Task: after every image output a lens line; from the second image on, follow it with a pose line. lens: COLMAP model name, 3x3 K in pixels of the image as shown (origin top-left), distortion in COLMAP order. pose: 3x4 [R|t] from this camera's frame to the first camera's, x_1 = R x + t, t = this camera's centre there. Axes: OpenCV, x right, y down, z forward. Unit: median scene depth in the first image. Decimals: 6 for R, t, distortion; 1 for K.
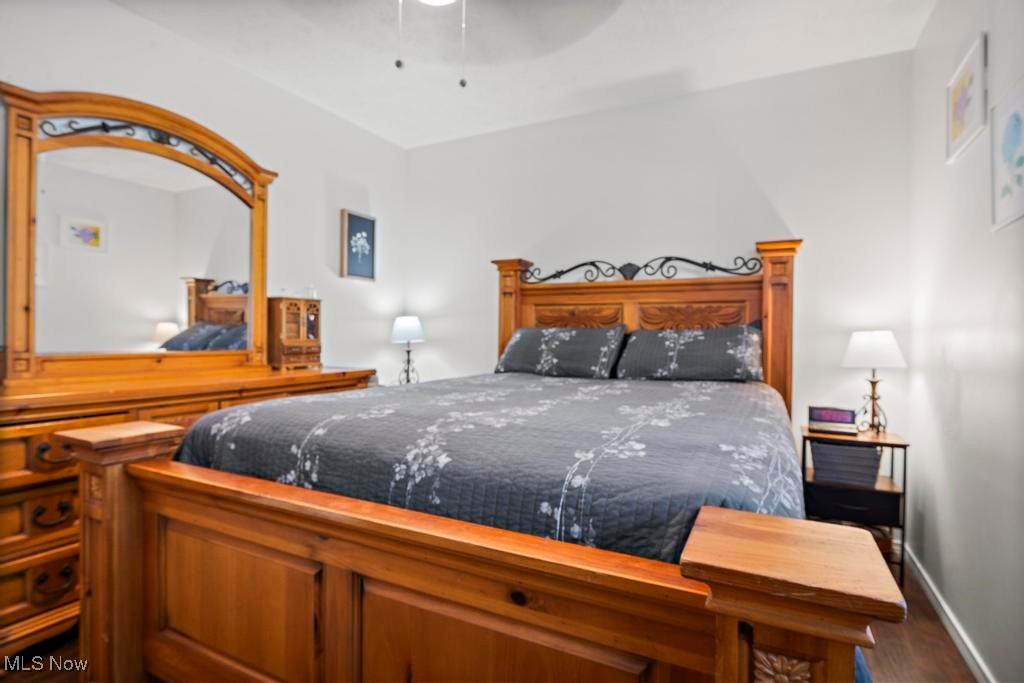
lens RADIAL K [[525.0, 0, 509.9], [0, 525.0, 339.1], [0, 0, 1]] dist [-0.010230, 0.003162]
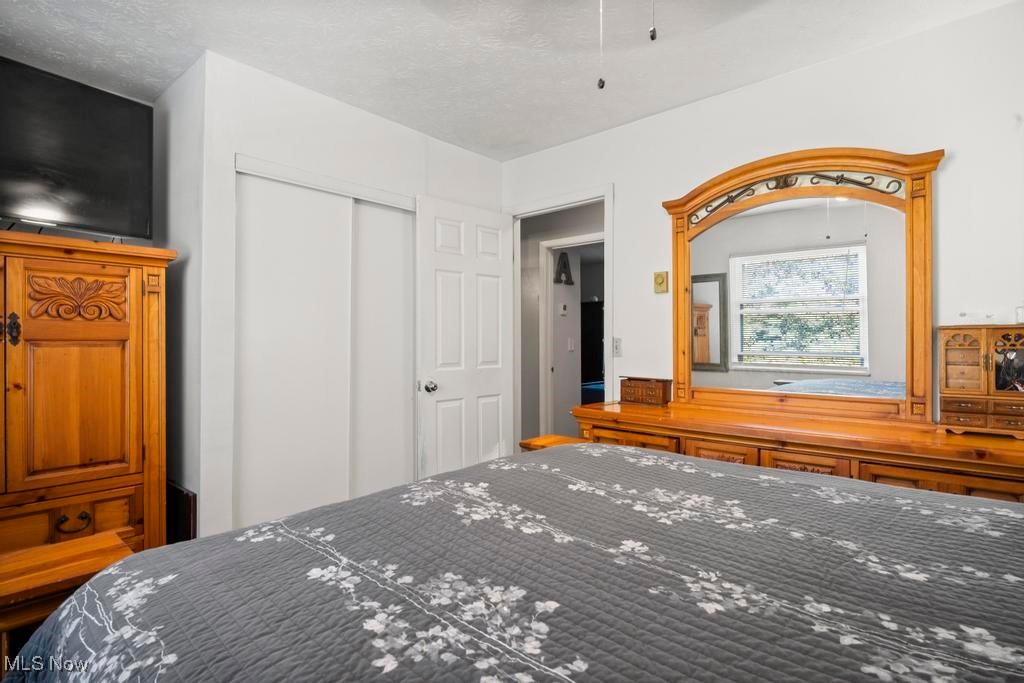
lens RADIAL K [[525.0, 0, 511.8], [0, 525.0, 338.7], [0, 0, 1]] dist [-0.010230, 0.003162]
pose [[-0.264403, -0.006089, -0.964393, 0.464406], [-0.003534, 0.999979, -0.005345, -0.072055], [0.964406, 0.001995, -0.264419, 0.761943]]
